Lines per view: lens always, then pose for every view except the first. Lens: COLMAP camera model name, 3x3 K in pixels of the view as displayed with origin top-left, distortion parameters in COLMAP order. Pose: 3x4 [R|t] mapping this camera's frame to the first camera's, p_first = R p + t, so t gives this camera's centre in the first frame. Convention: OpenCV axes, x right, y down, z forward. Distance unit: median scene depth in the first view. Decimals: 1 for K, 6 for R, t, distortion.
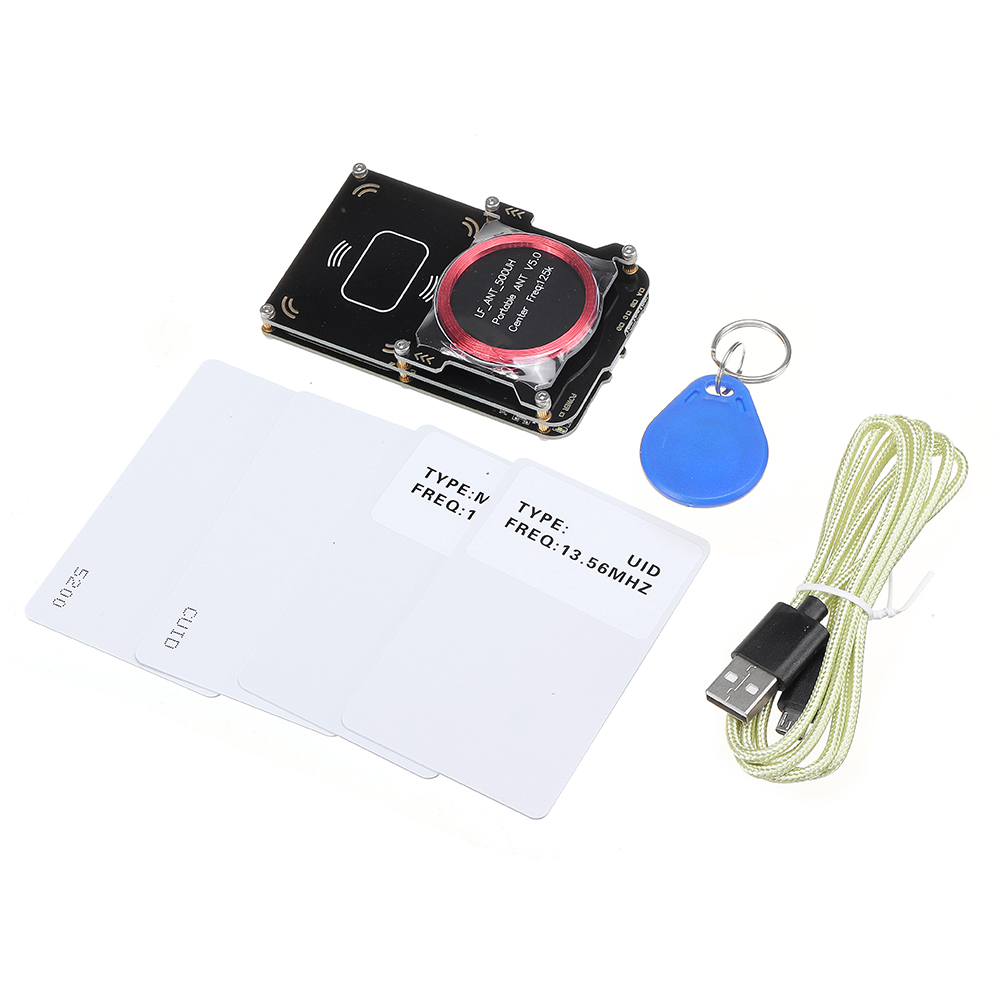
lens RADIAL K [[3780.6, 0, 500.0], [0, 3780.6, 500.0], [0, 0, 1]] dist [0.186555, 0.756002]
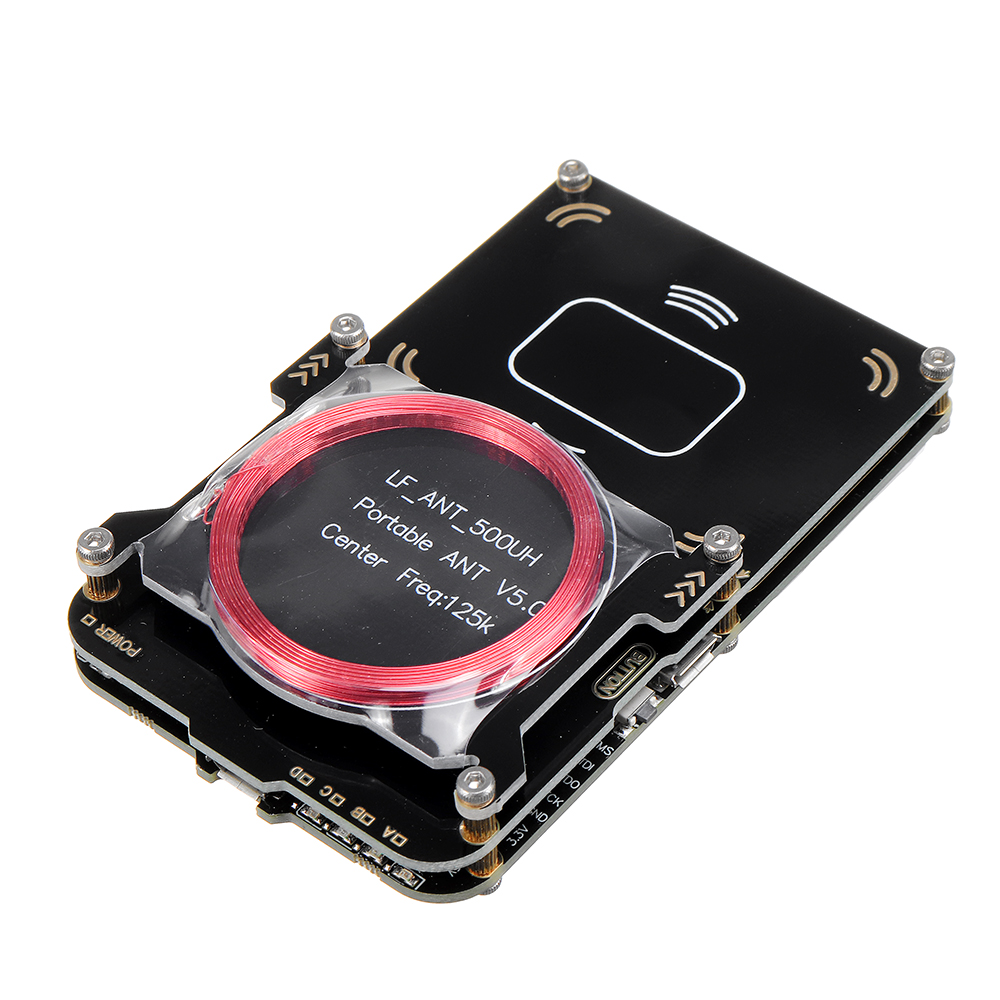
lens RADIAL K [[3247.5, 0, 500.0], [0, 3247.5, 500.0], [0, 0, 1]] dist [0.188836, 1.397875]
pose [[-0.228189, 0.757877, -0.611190, 0.210318], [-0.766785, 0.246951, 0.592500, -0.266856], [0.599975, 0.603853, 0.524777, 0.819188]]
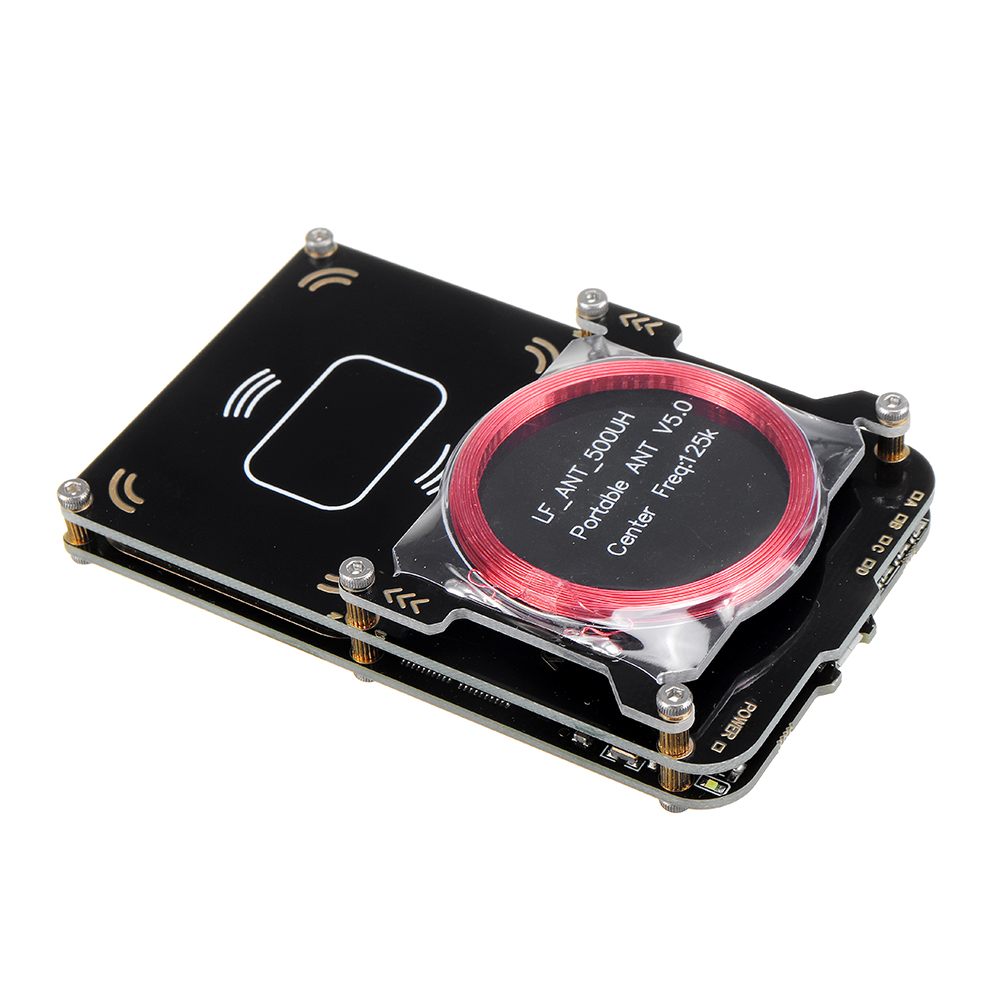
lens RADIAL K [[3247.5, 0, 500.0], [0, 3247.5, 500.0], [0, 0, 1]] dist [0.188836, 1.397875]
pose [[0.996364, 0.057563, -0.062813, 0.013063], [-0.068420, 0.979919, -0.187291, 0.019534], [0.050771, 0.190908, 0.980294, 0.629826]]
